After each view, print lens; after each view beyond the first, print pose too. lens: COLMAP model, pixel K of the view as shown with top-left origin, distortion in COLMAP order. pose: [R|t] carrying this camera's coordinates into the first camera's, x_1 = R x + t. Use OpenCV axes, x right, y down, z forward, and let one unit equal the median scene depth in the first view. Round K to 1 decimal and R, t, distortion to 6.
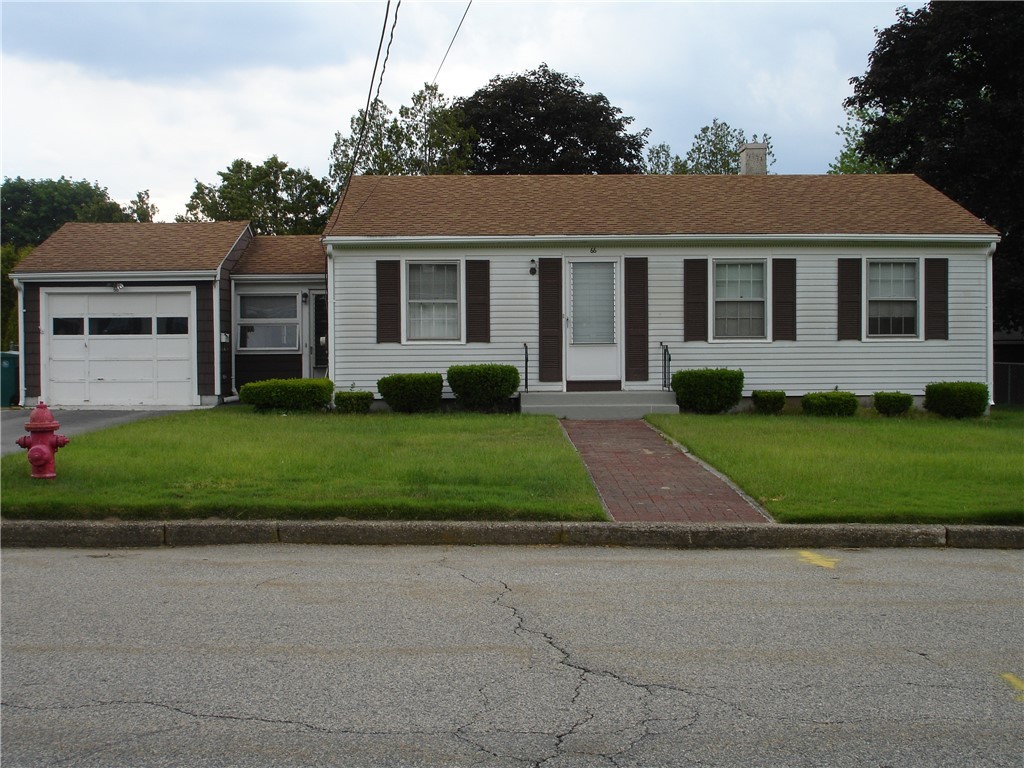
lens RADIAL K [[1304.0, 0, 512.0], [0, 1304.0, 384.0], [0, 0, 1]] dist [-0.095731, 0.019769]
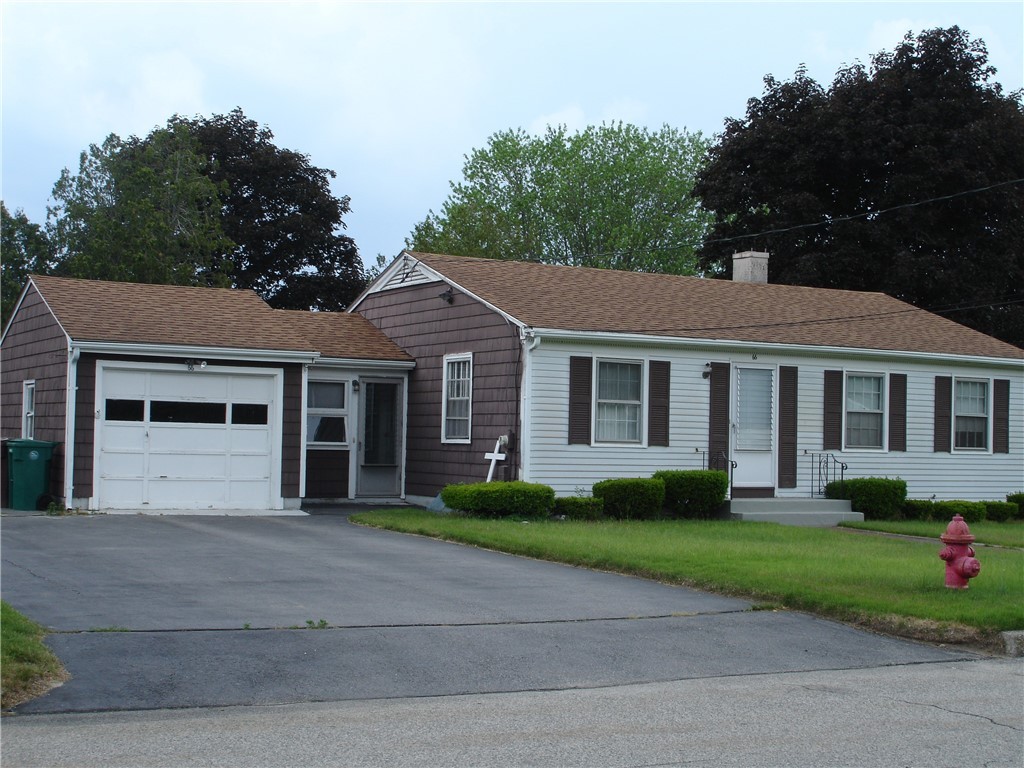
lens RADIAL K [[1618.0, 0, 512.0], [0, 1618.0, 384.0], [0, 0, 1]] dist [-0.047164, -0.027059]
pose [[0.873150, 0.043635, 0.485494, -0.702923], [-0.012719, 0.997686, -0.066793, 0.003546], [-0.487285, 0.052146, 0.871685, 0.006628]]
